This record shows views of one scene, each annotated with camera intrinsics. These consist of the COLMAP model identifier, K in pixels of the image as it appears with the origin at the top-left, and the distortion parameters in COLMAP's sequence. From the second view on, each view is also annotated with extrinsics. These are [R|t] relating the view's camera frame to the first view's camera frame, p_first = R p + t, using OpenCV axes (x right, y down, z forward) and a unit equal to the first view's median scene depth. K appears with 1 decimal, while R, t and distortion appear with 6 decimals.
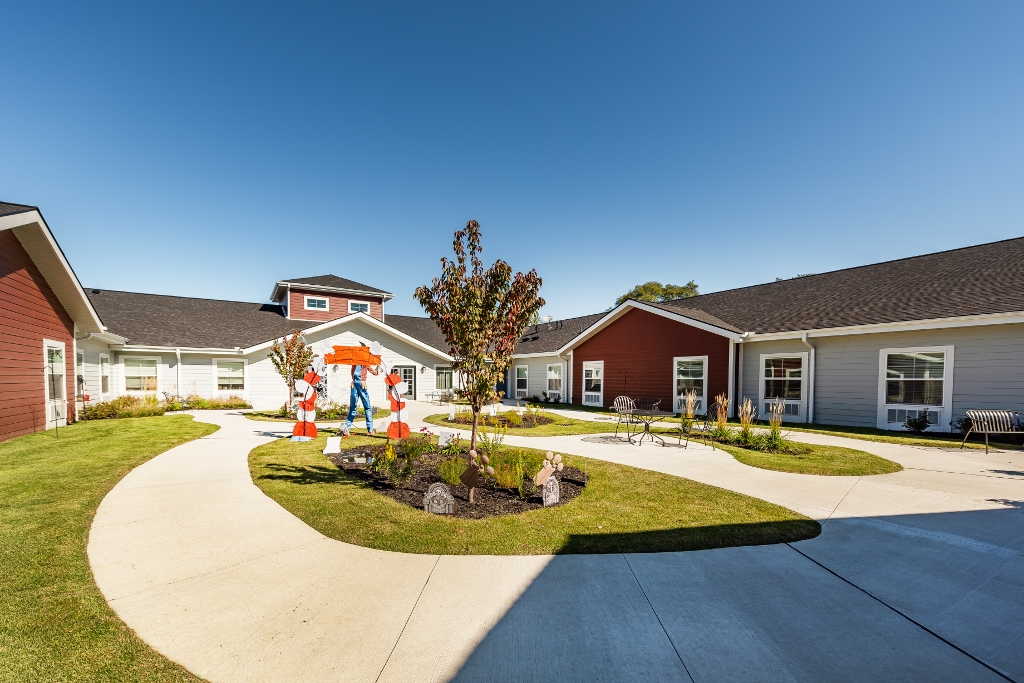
lens RADIAL K [[400.3, 0, 508.8], [0, 400.3, 326.3], [0, 0, 1]] dist [0.001908, 0.000125]
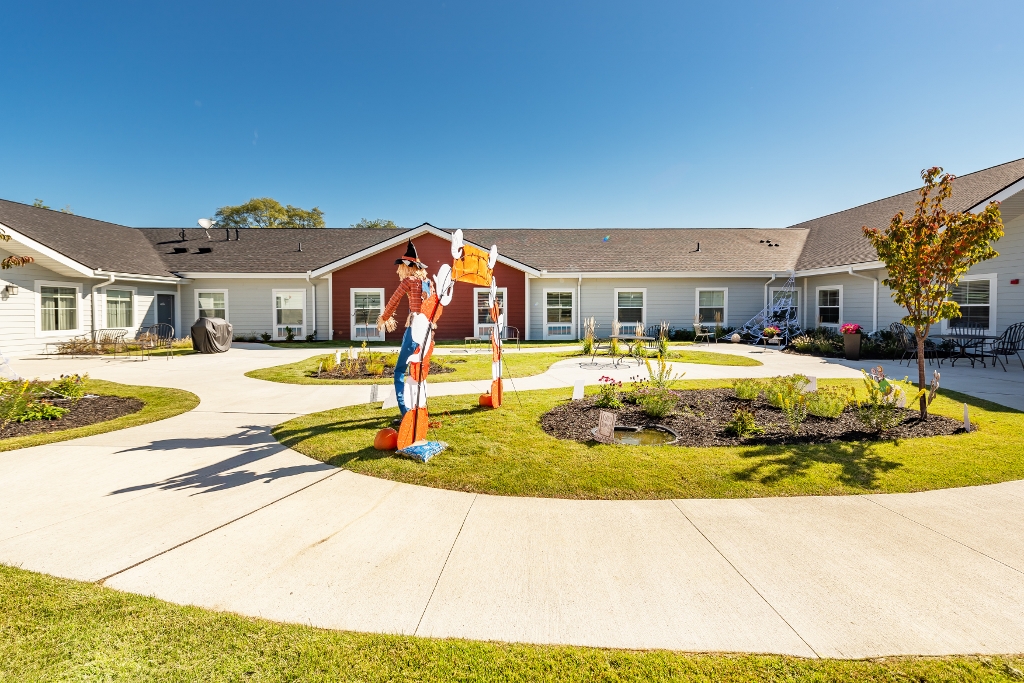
lens RADIAL K [[400.3, 0, 508.8], [0, 400.3, 326.3], [0, 0, 1]] dist [0.001908, 0.000125]
pose [[0.534965, -0.042676, 0.843796, -0.432299], [-0.104702, 0.987676, 0.116334, 0.047291], [-0.838361, -0.150582, 0.523904, 0.373328]]
